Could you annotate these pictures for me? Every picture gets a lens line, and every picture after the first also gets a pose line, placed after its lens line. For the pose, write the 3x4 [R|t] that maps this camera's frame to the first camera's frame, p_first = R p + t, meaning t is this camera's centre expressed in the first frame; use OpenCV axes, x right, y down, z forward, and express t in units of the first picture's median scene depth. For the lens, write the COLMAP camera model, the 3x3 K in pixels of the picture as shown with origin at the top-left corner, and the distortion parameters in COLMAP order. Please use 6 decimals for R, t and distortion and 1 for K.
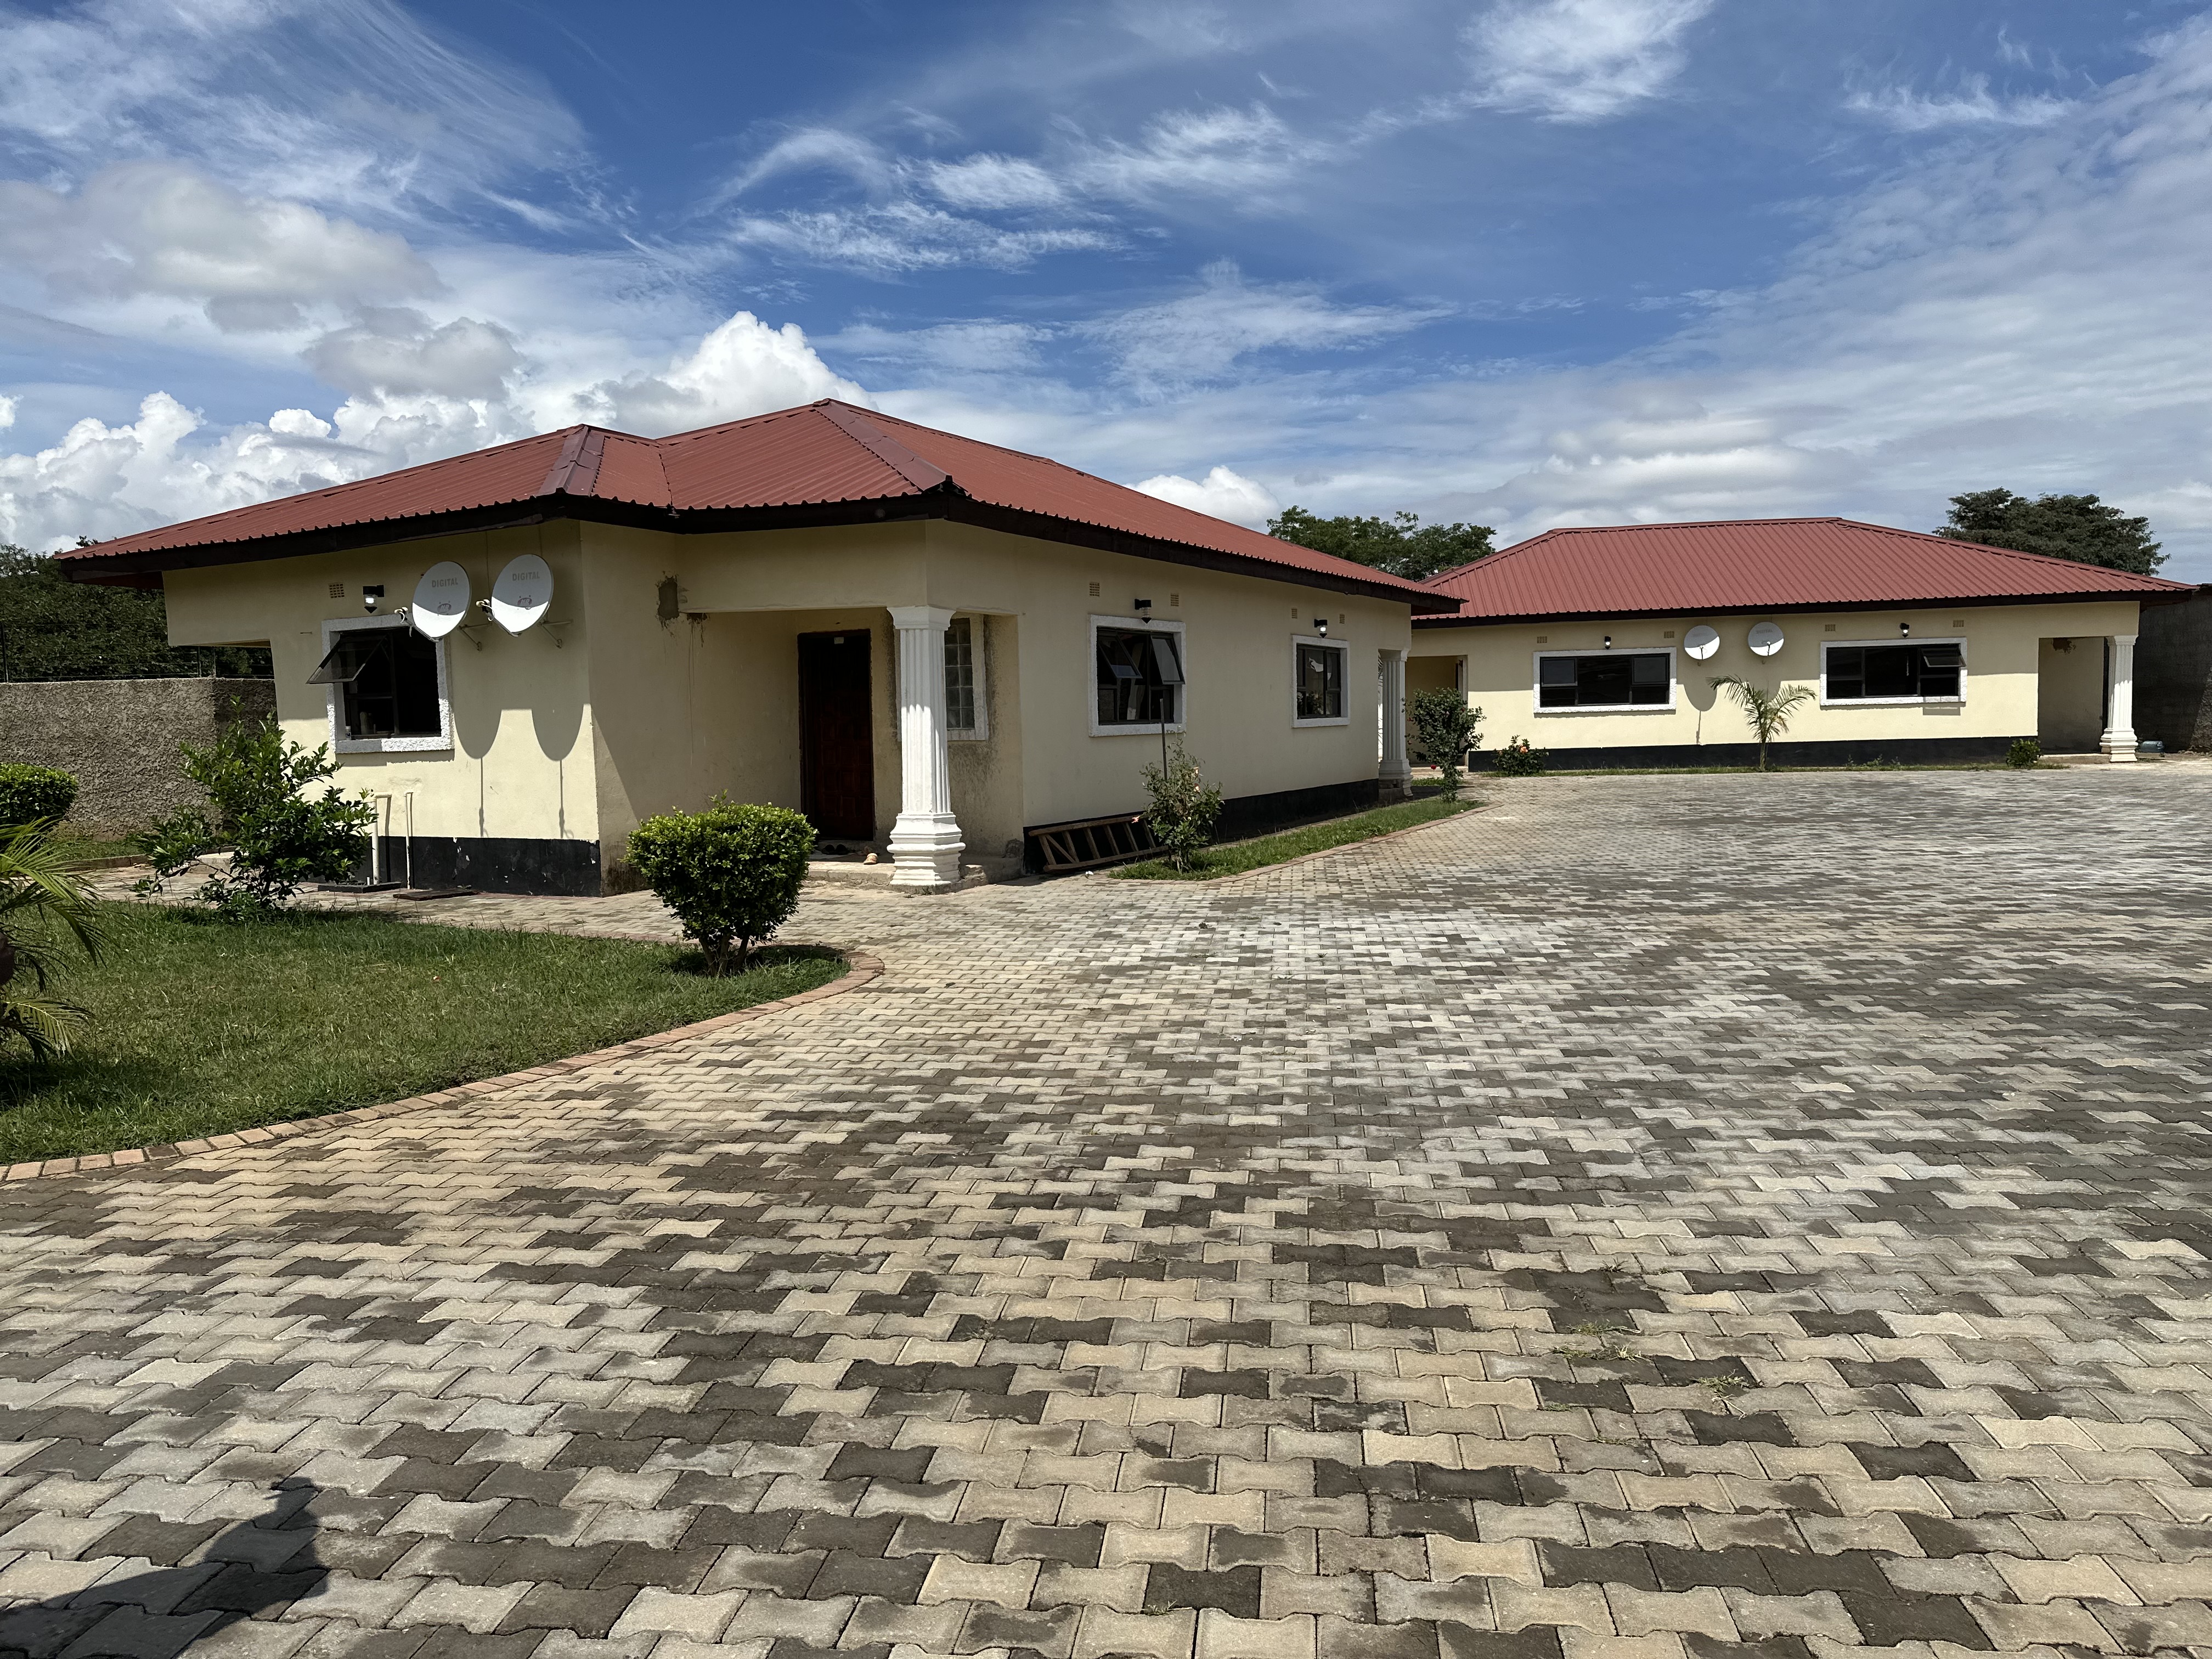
lens RADIAL K [[1532.3, 0, 1141.2], [0, 1532.3, 872.6], [0, 0, 1]] dist [0.050376, -0.064288]
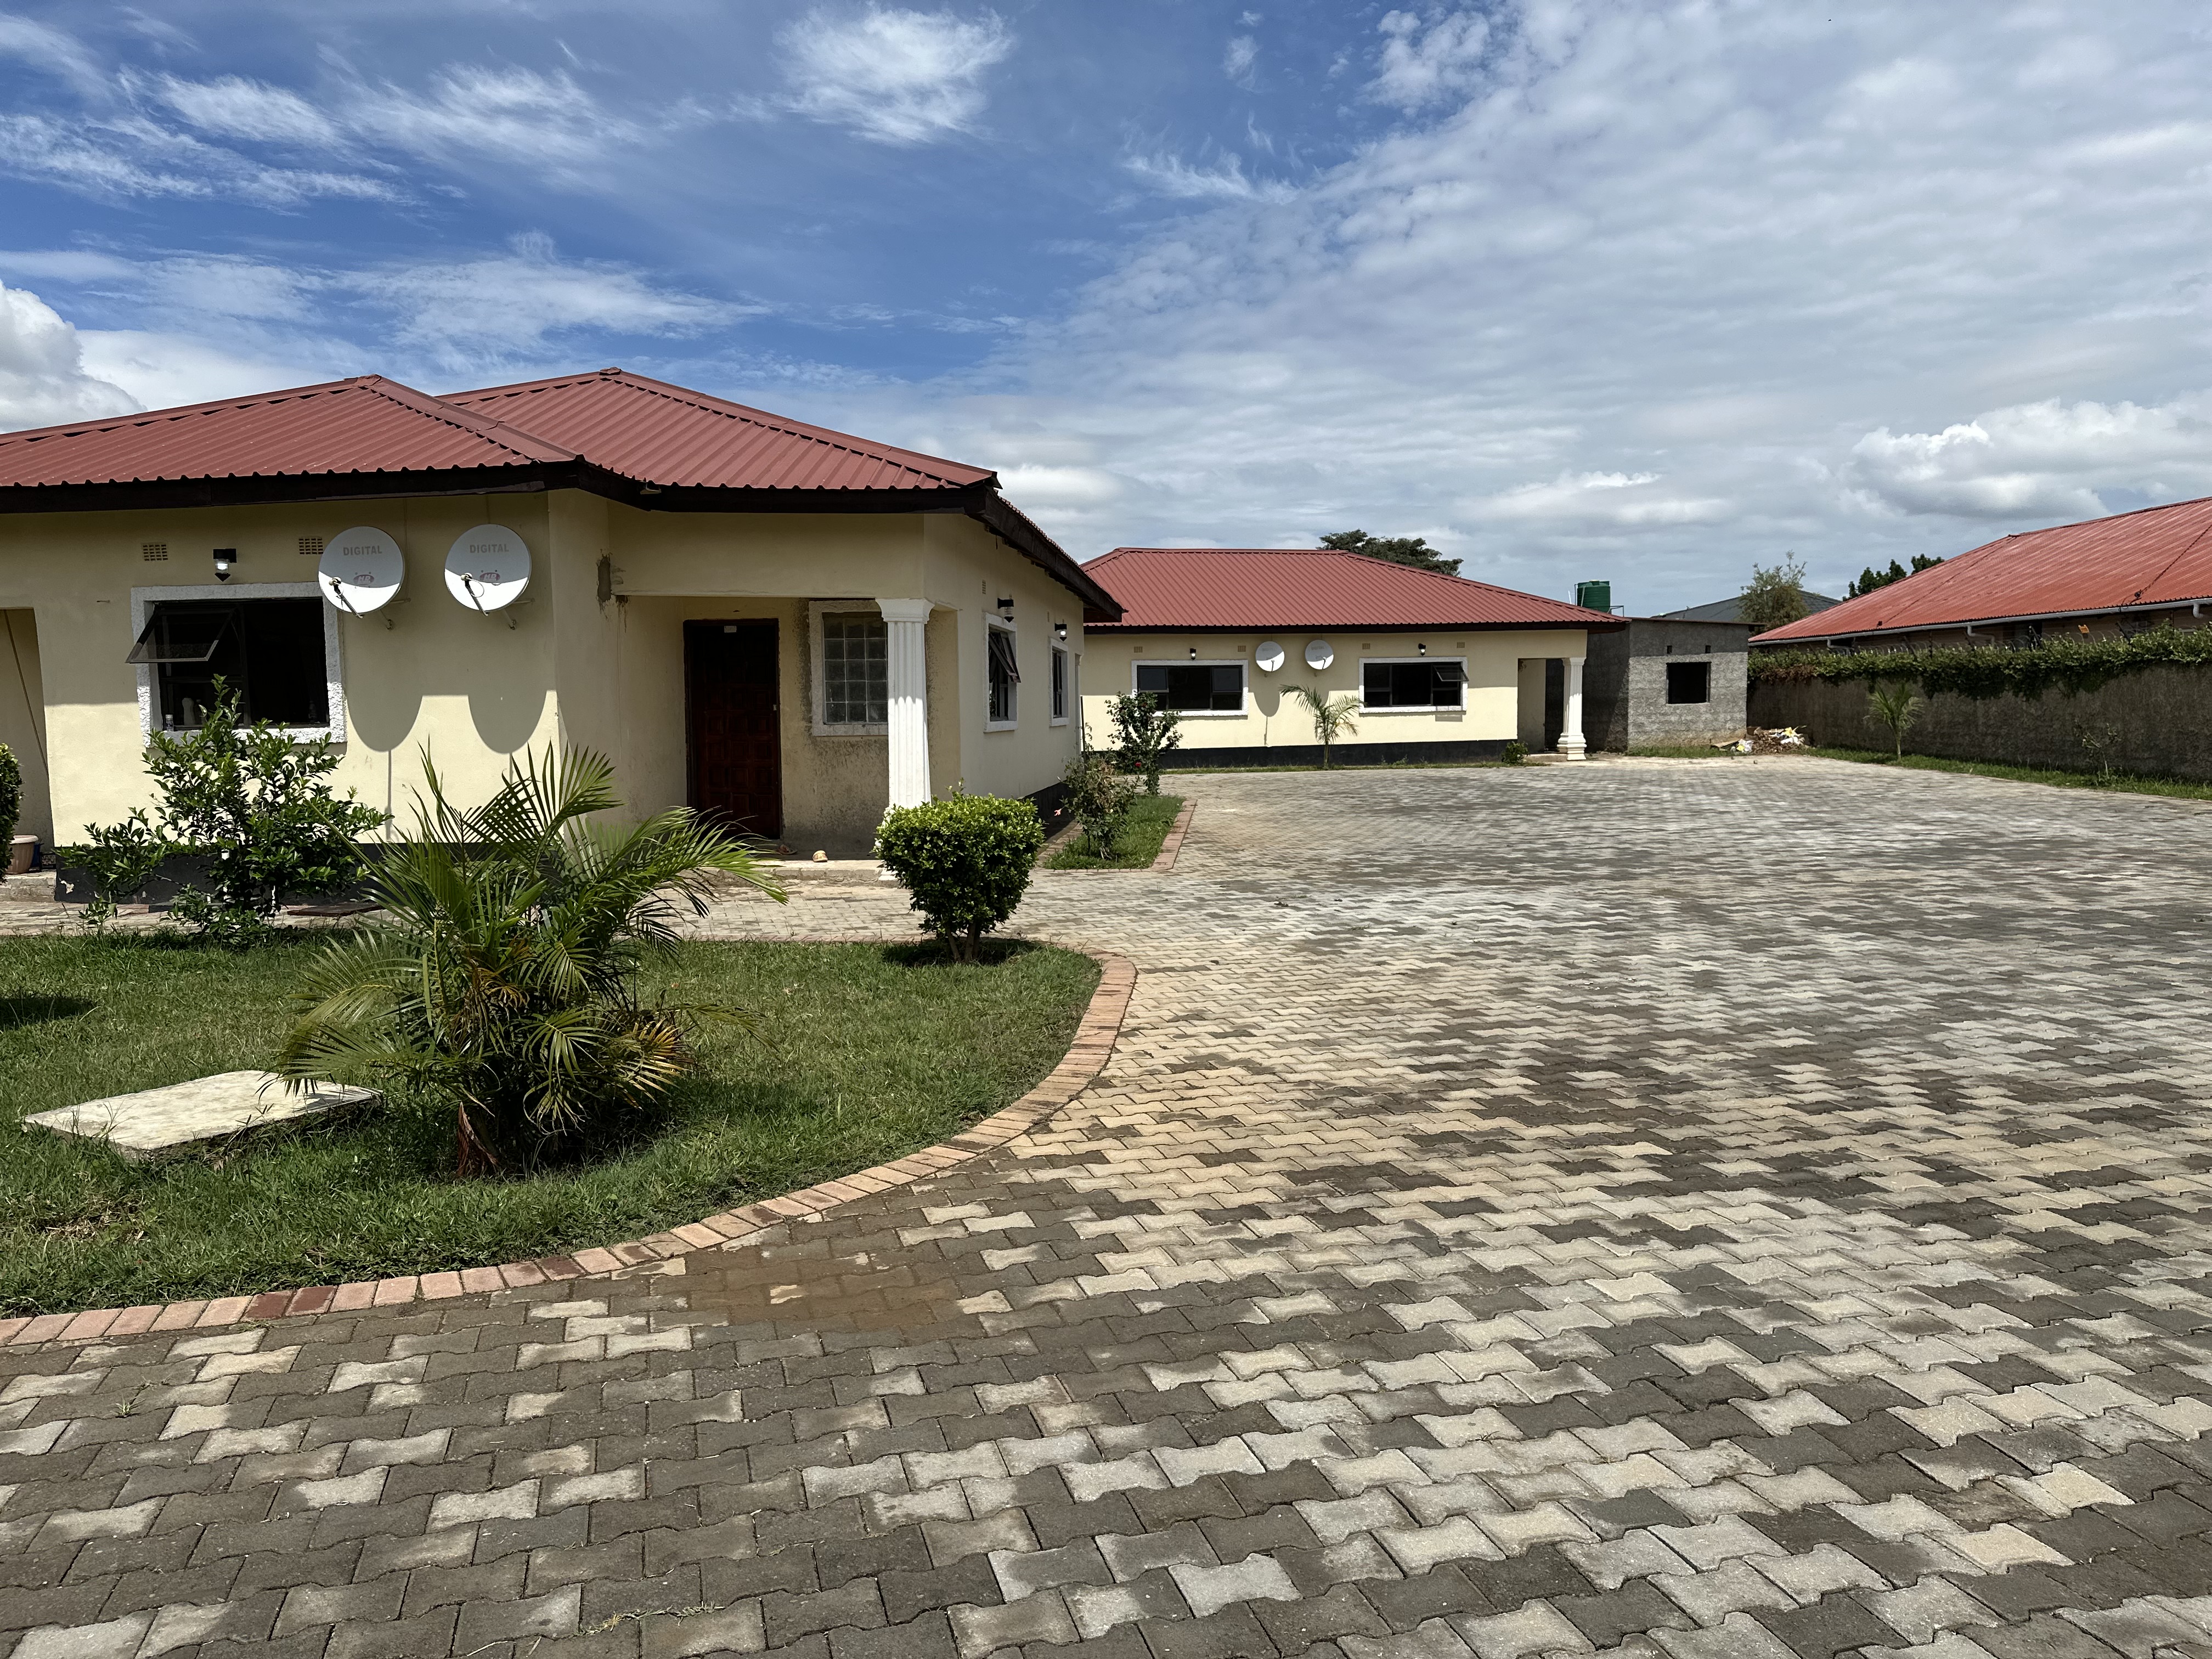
lens RADIAL K [[1532.3, 0, 1092.2], [0, 1532.3, 881.4], [0, 0, 1]] dist [0.050376, -0.064288]
pose [[0.924091, -0.030772, 0.380932, -1.157236], [0.029441, 0.999523, 0.009324, 0.008918], [-0.381037, 0.002599, 0.924556, 0.098984]]
